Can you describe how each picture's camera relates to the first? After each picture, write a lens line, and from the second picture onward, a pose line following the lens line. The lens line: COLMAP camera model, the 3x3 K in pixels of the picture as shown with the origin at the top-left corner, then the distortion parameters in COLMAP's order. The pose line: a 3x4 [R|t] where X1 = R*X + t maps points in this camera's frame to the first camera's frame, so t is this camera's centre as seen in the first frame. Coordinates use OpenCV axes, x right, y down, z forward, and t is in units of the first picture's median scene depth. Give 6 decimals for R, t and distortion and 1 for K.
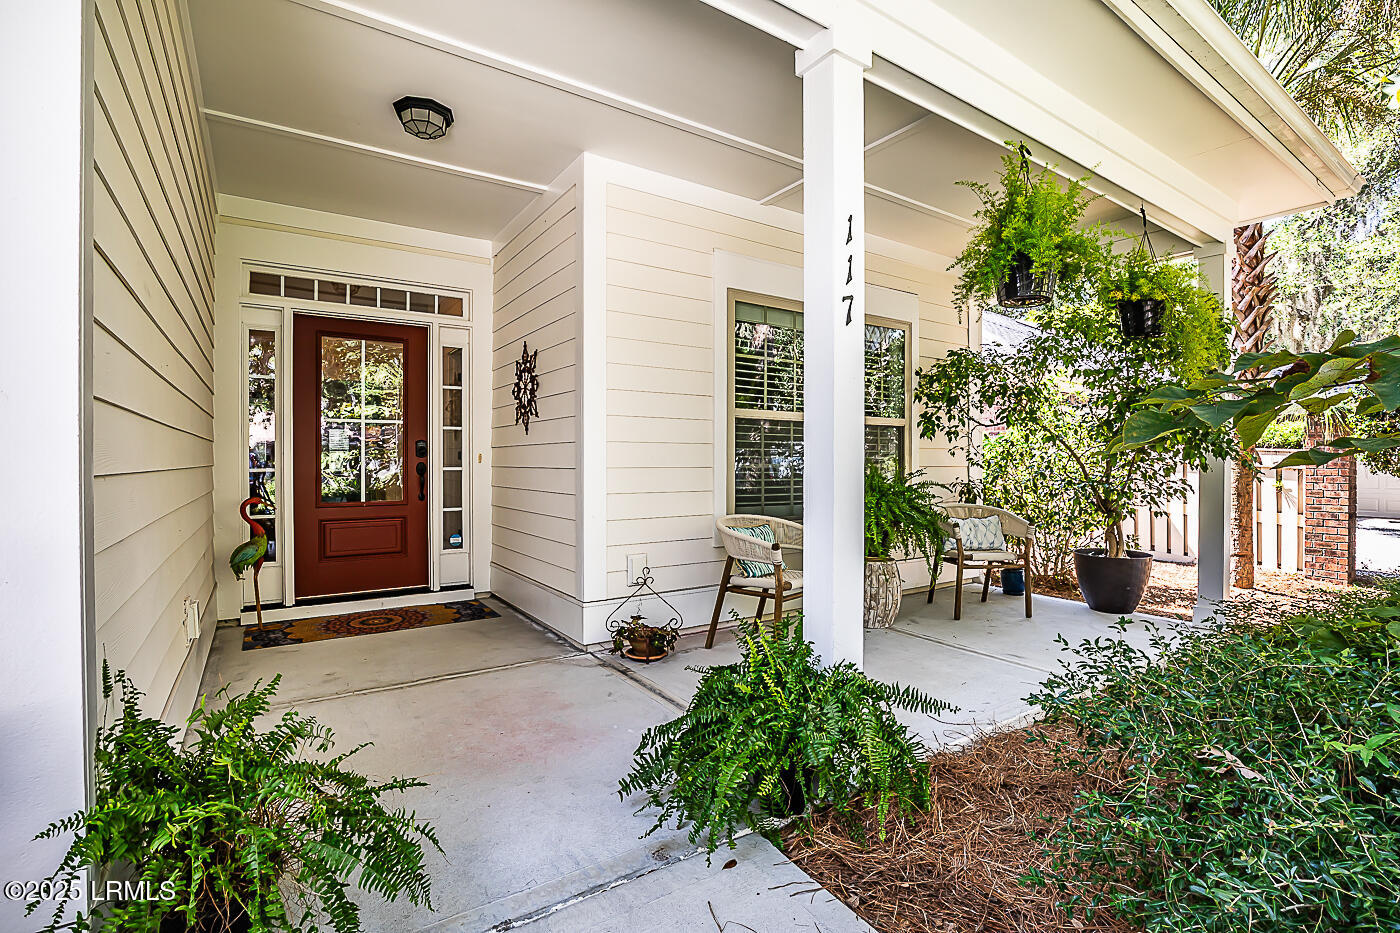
lens RADIAL K [[632.8, 0, 672.3], [0, 632.8, 466.3], [0, 0, 1]] dist [-0.001979, -0.000125]
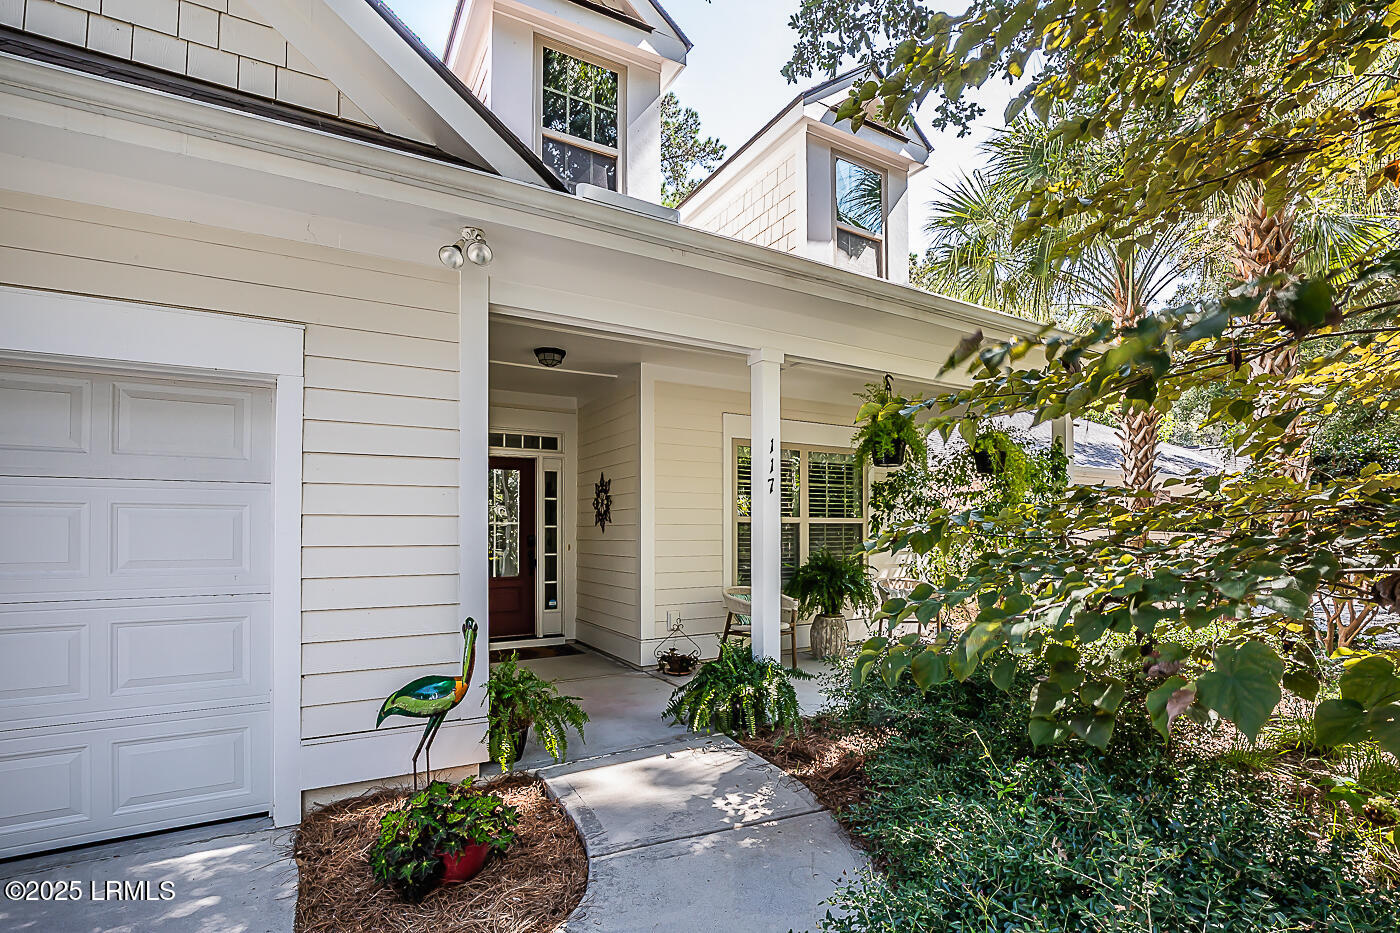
lens RADIAL K [[632.8, 0, 672.3], [0, 632.8, 466.3], [0, 0, 1]] dist [-0.001979, -0.000125]
pose [[0.997190, -0.012536, -0.073856, 0.067150], [0.004319, 0.993880, -0.110380, -0.050796], [0.074788, 0.109751, 0.991142, -0.657825]]
